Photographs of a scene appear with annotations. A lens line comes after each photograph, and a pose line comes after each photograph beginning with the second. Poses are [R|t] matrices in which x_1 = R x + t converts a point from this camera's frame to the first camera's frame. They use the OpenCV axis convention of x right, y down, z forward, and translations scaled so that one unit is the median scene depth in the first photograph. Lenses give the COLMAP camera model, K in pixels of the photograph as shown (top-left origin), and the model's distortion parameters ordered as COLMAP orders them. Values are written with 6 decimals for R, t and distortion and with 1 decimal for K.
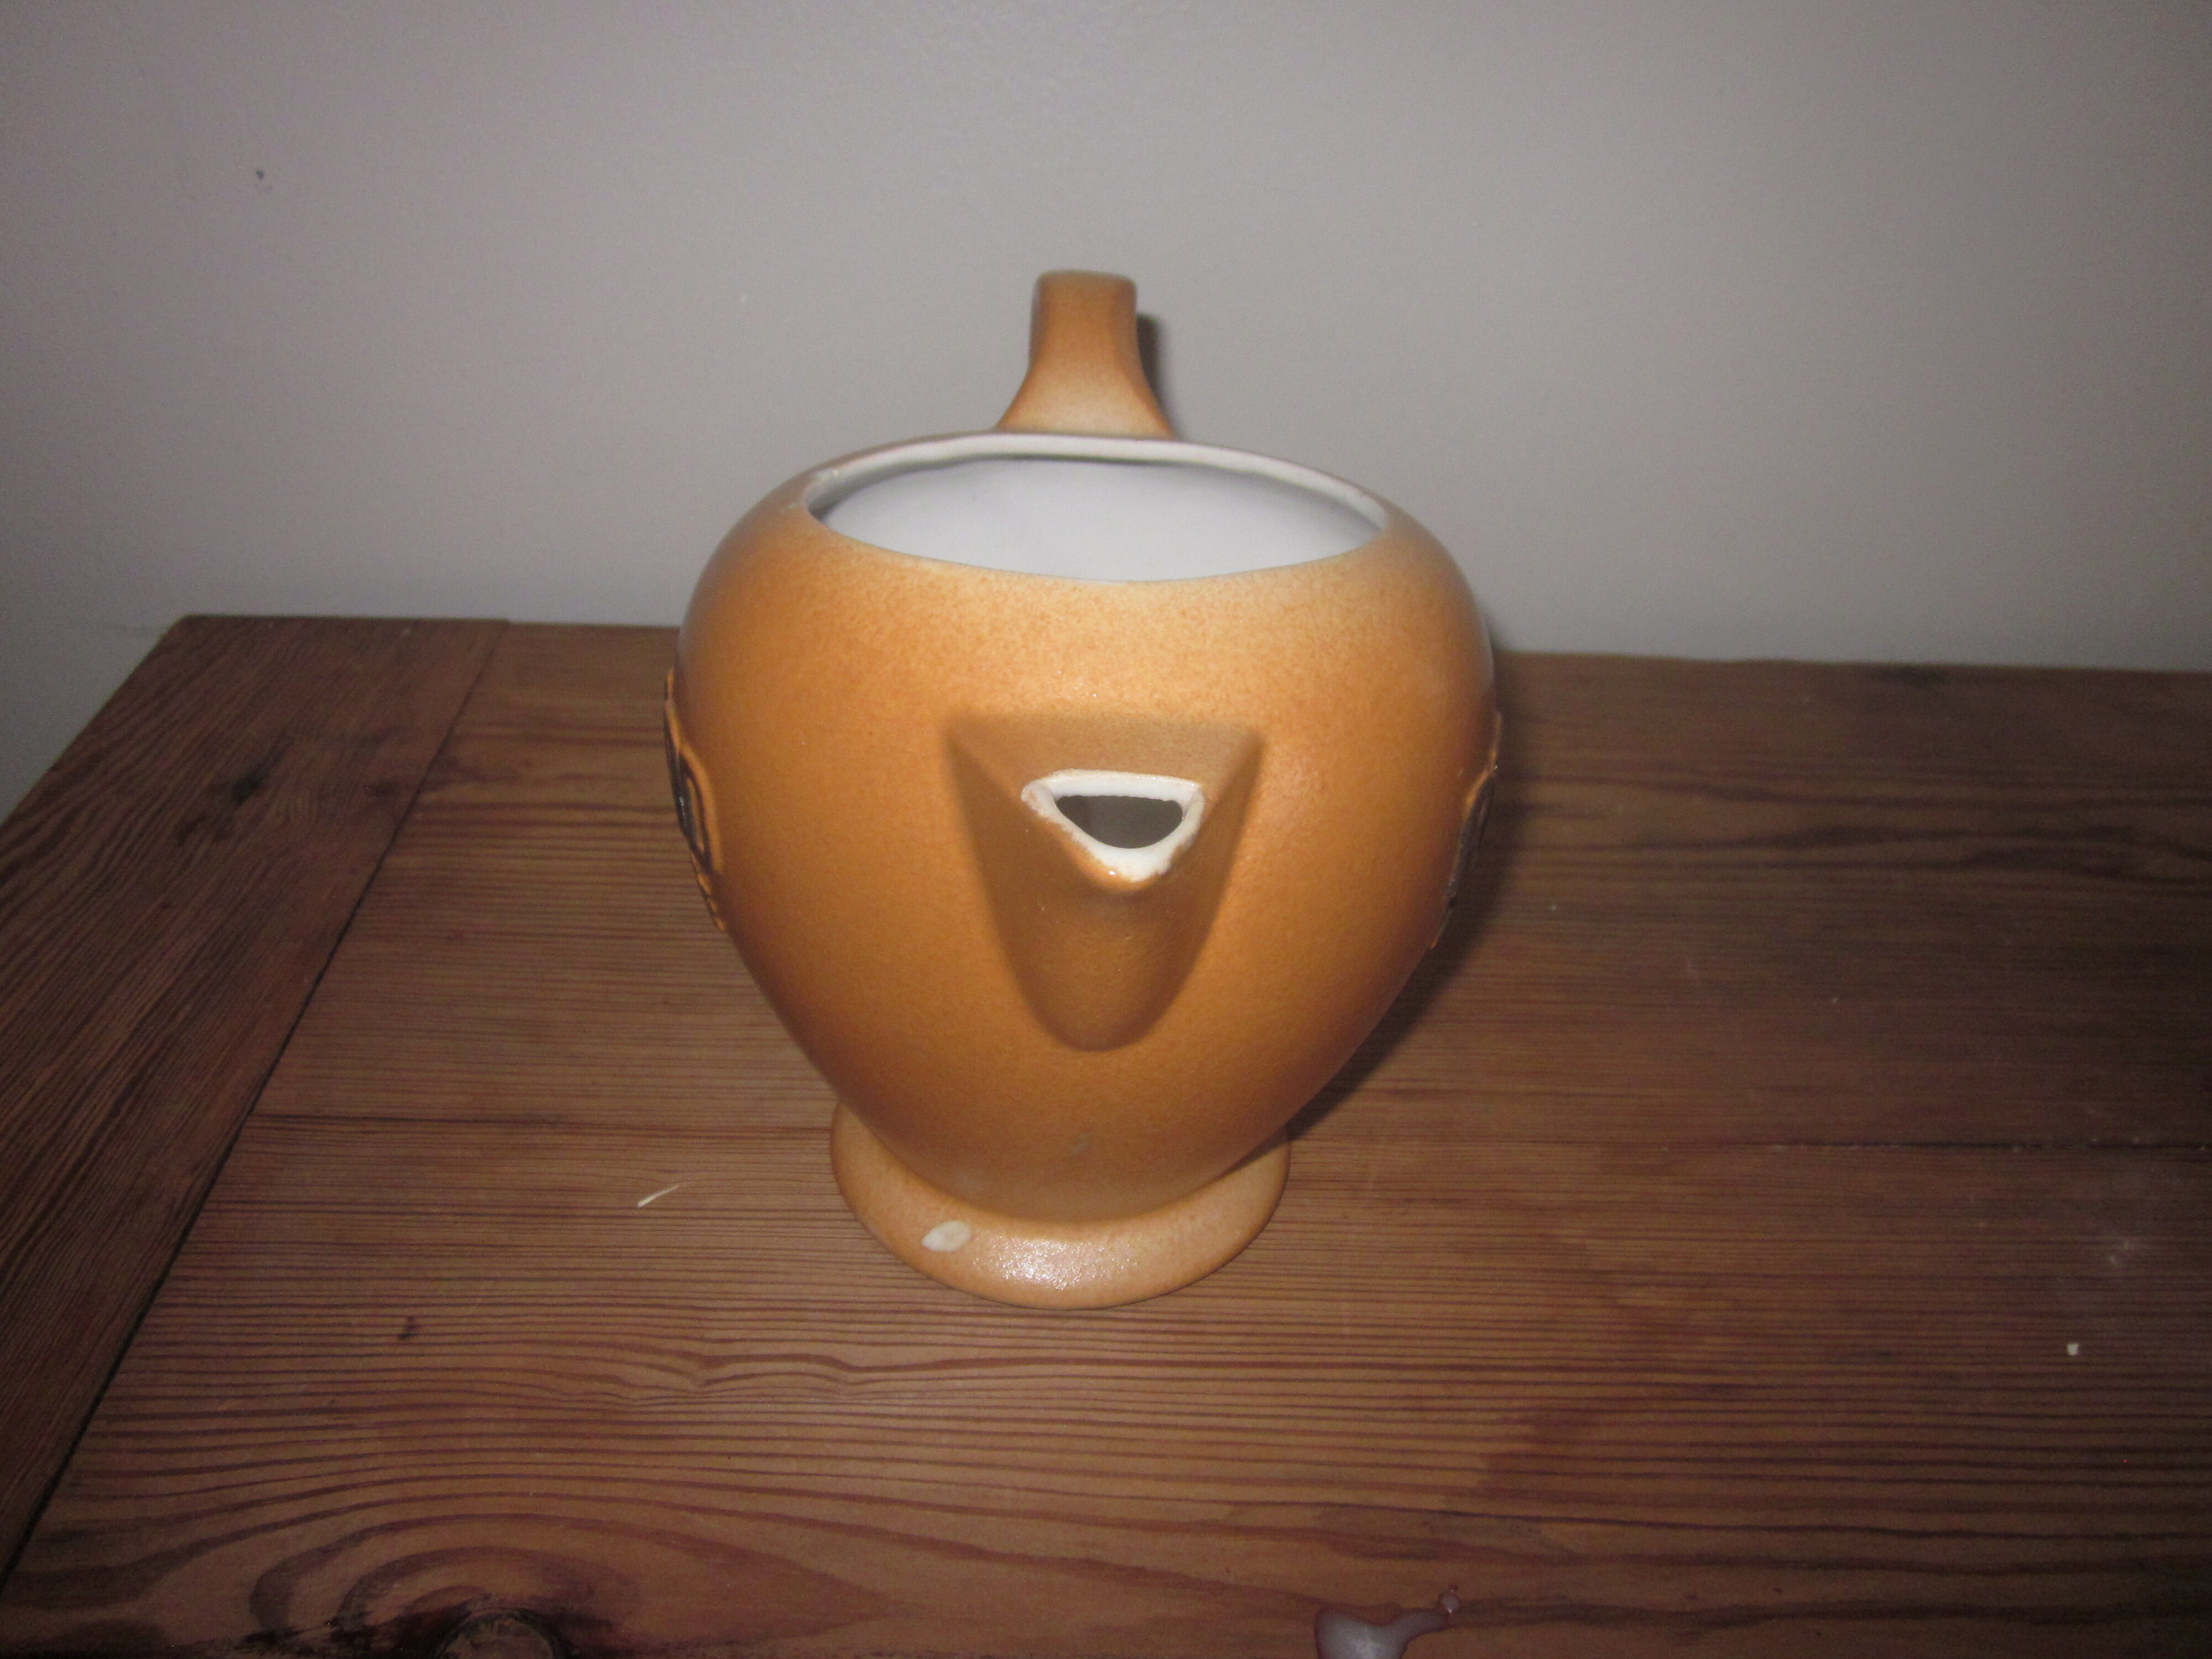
lens RADIAL K [[1824.5, 0, 1104.5], [0, 1824.5, 823.8], [0, 0, 1]] dist [-0.040757, 0.019145]
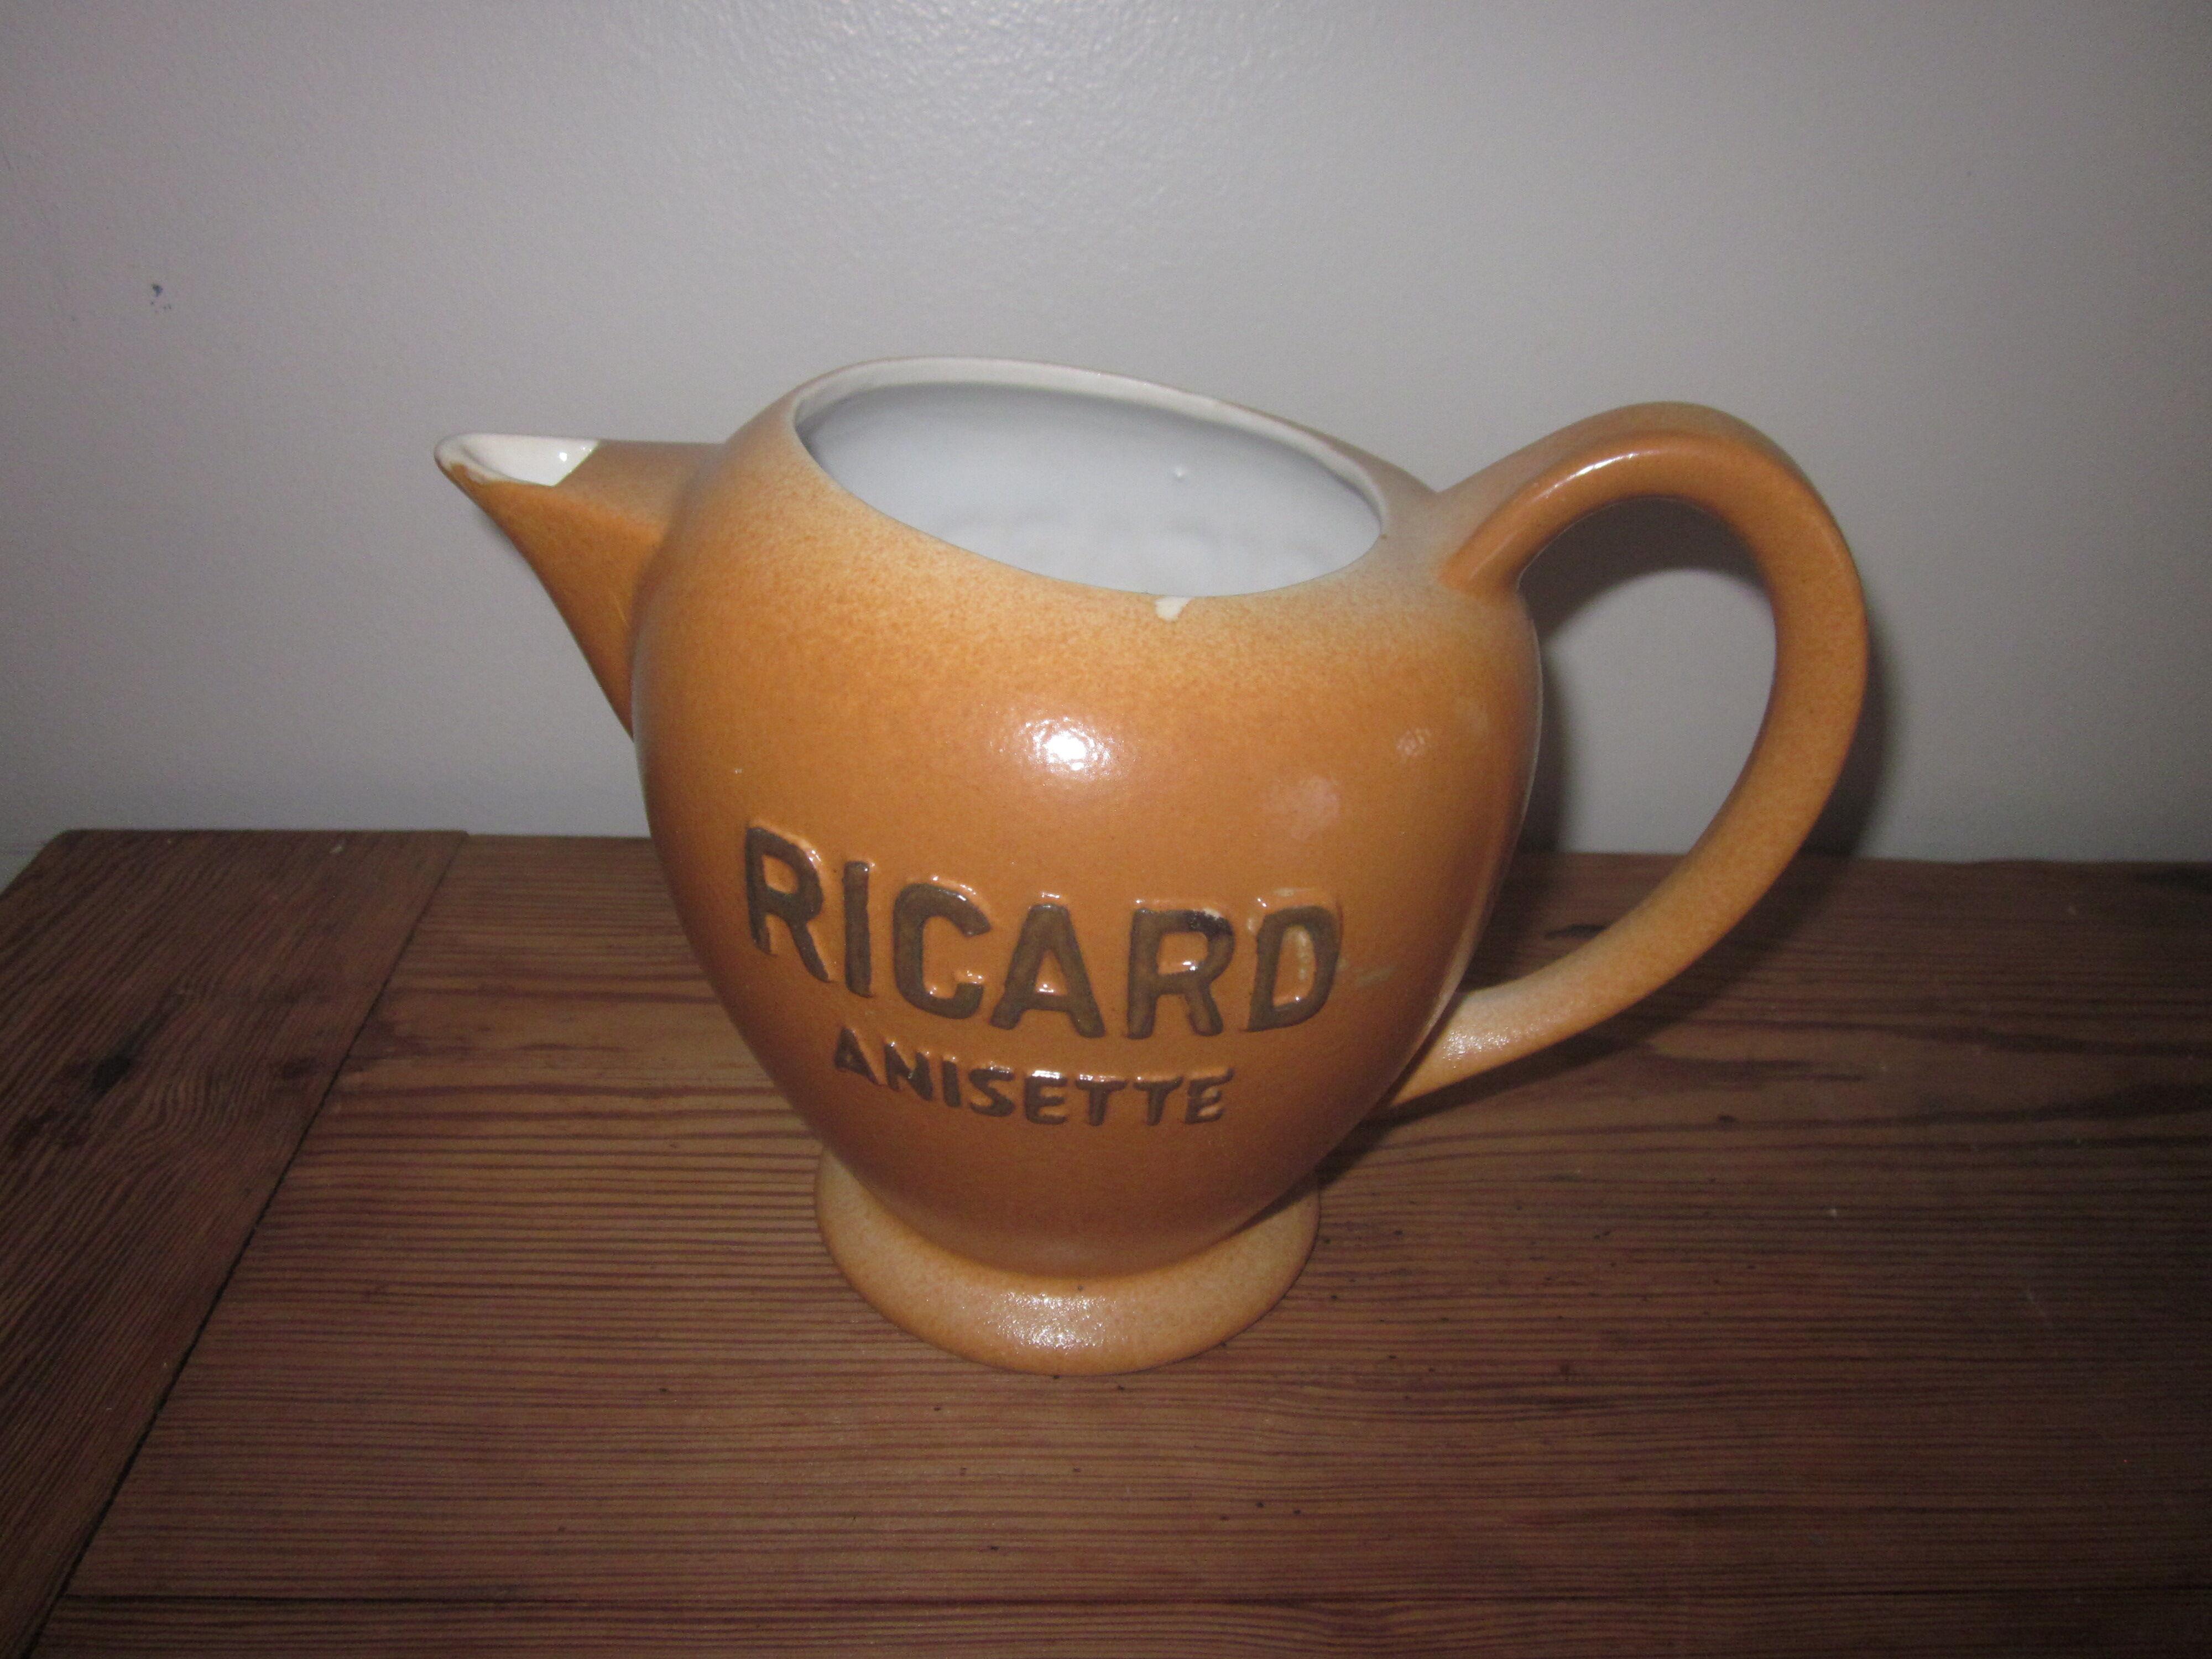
lens RADIAL K [[1824.5, 0, 1104.4], [0, 1824.5, 836.5], [0, 0, 1]] dist [-0.040757, 0.019145]
pose [[0.999922, -0.011218, 0.005481, -0.070733], [0.011569, 0.997555, -0.068918, -0.073480], [-0.004695, 0.068976, 0.997607, 0.279241]]
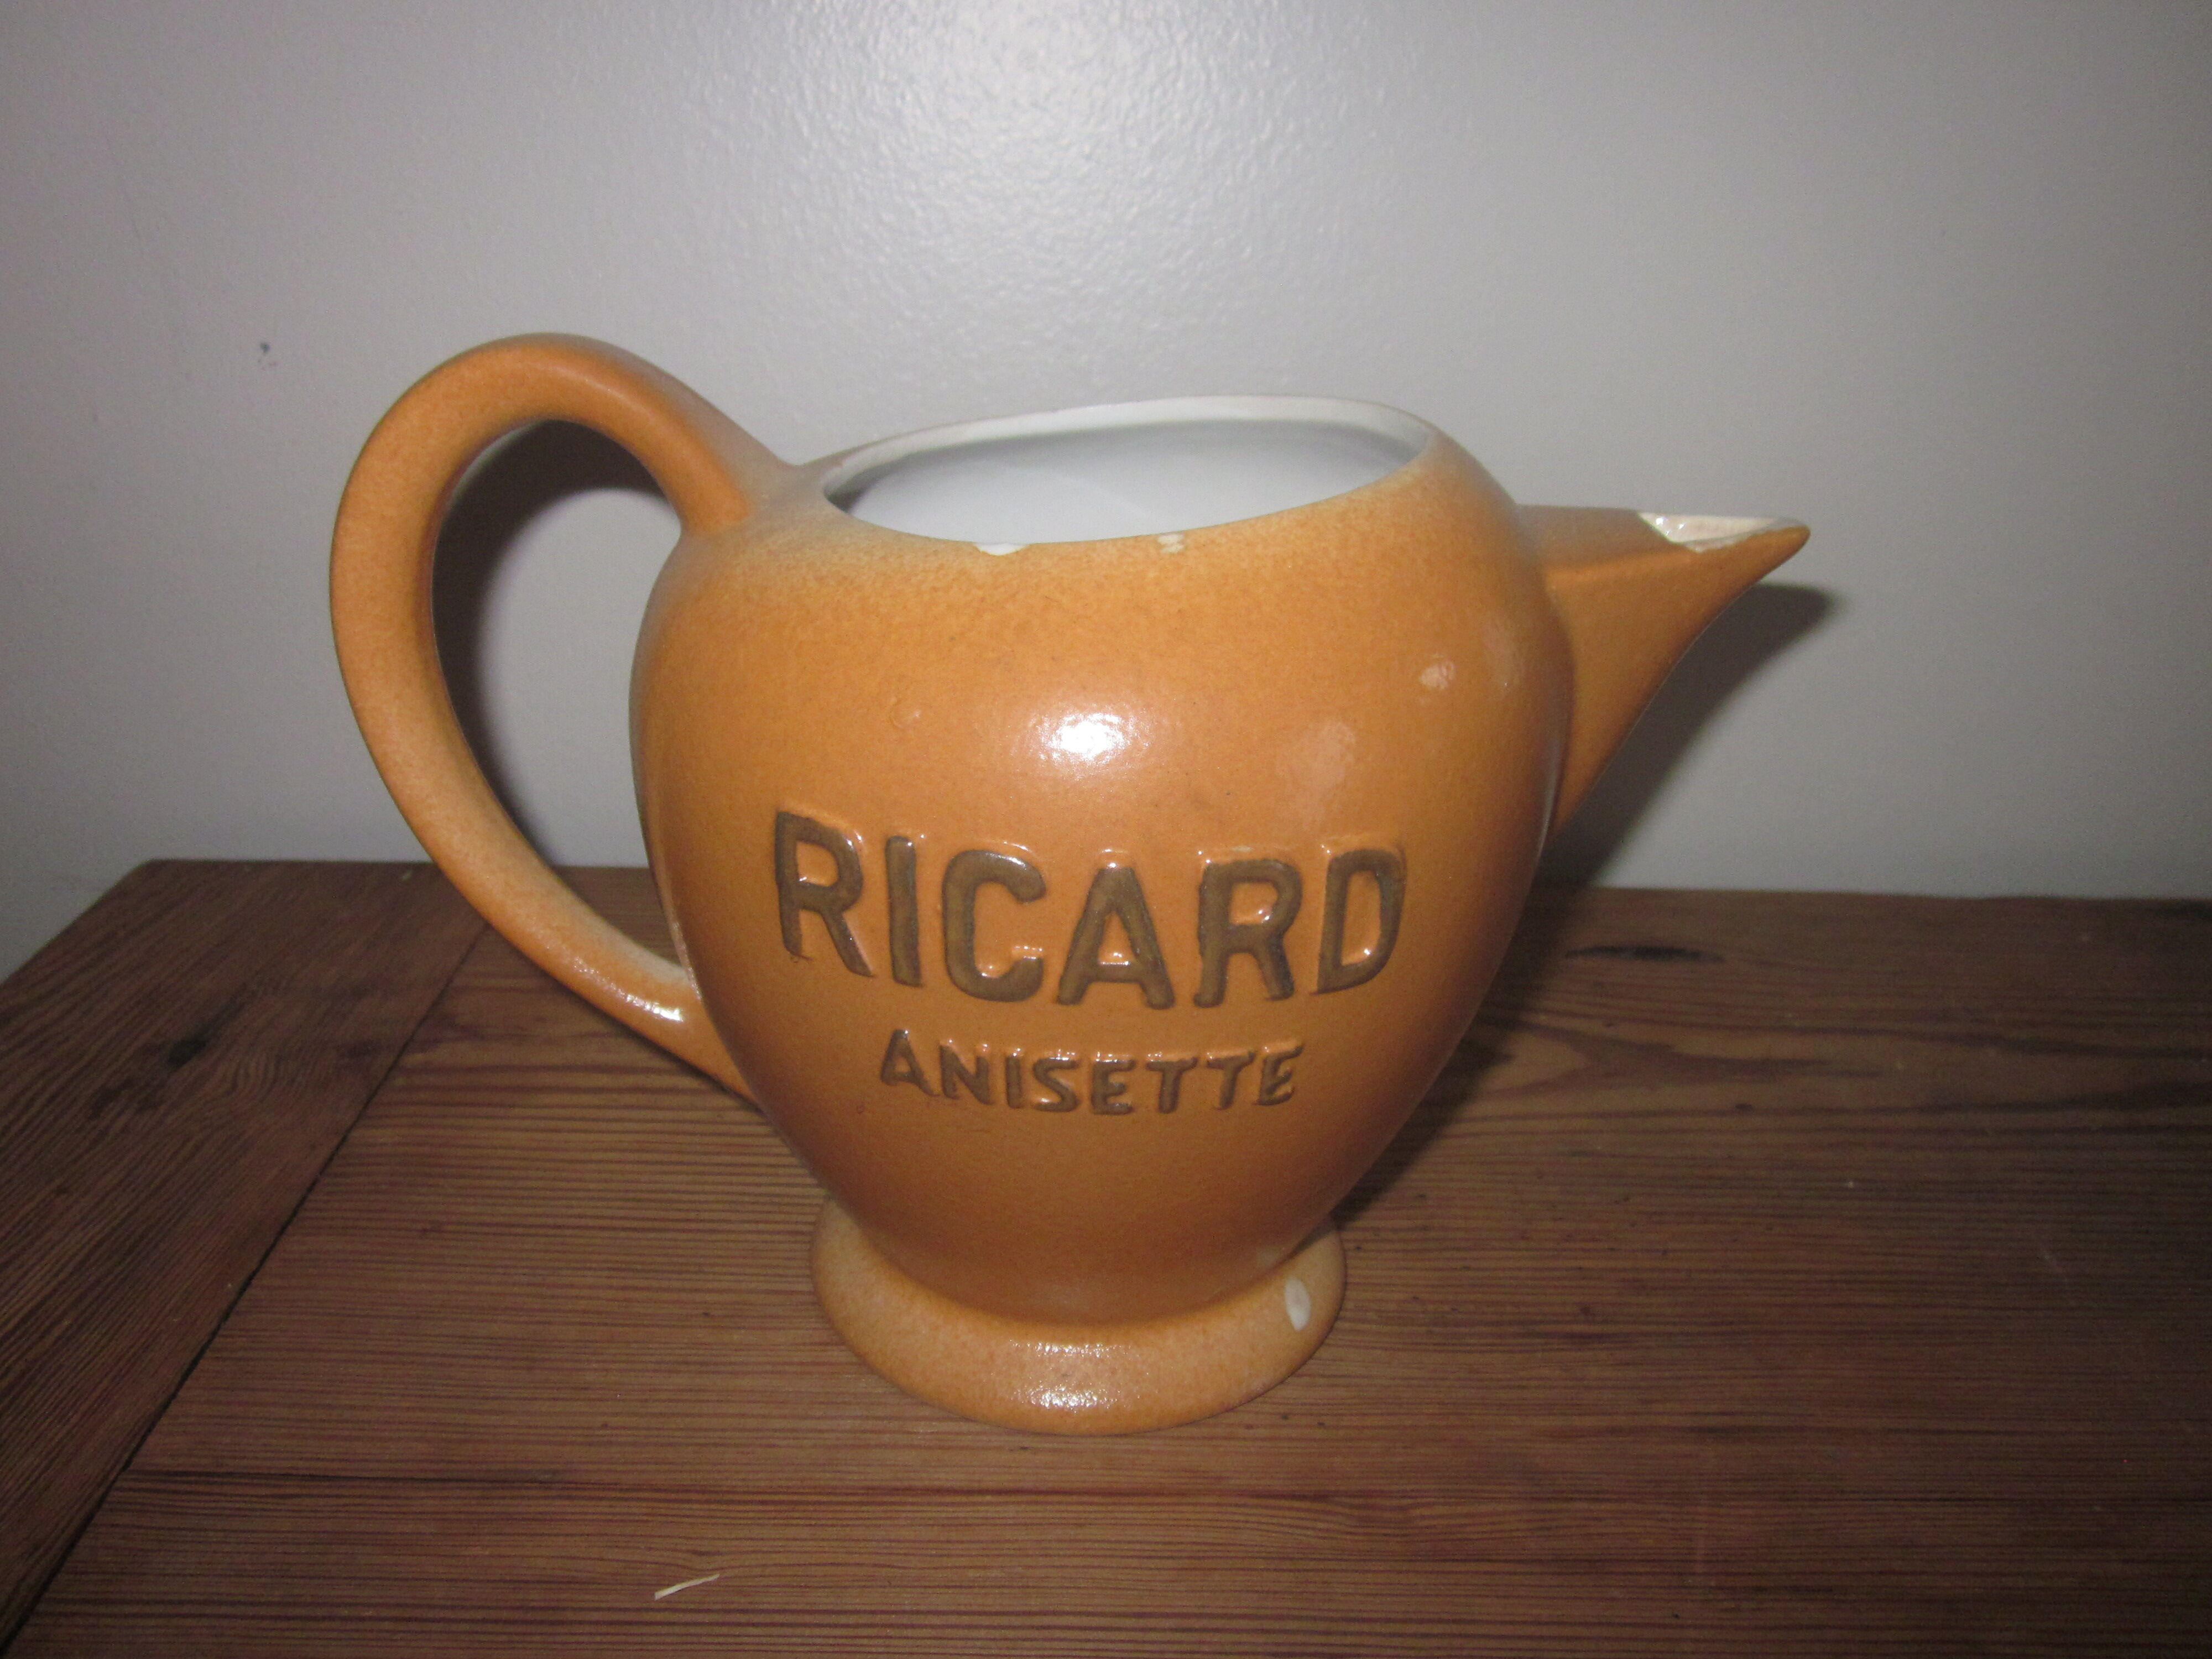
lens RADIAL K [[1824.5, 0, 1105.4], [0, 1824.5, 835.4], [0, 0, 1]] dist [-0.040757, 0.019145]
pose [[0.999791, -0.011529, -0.016879, -0.065458], [0.008292, 0.983524, -0.180589, 0.042895], [0.018683, 0.180411, 0.983414, 0.247588]]
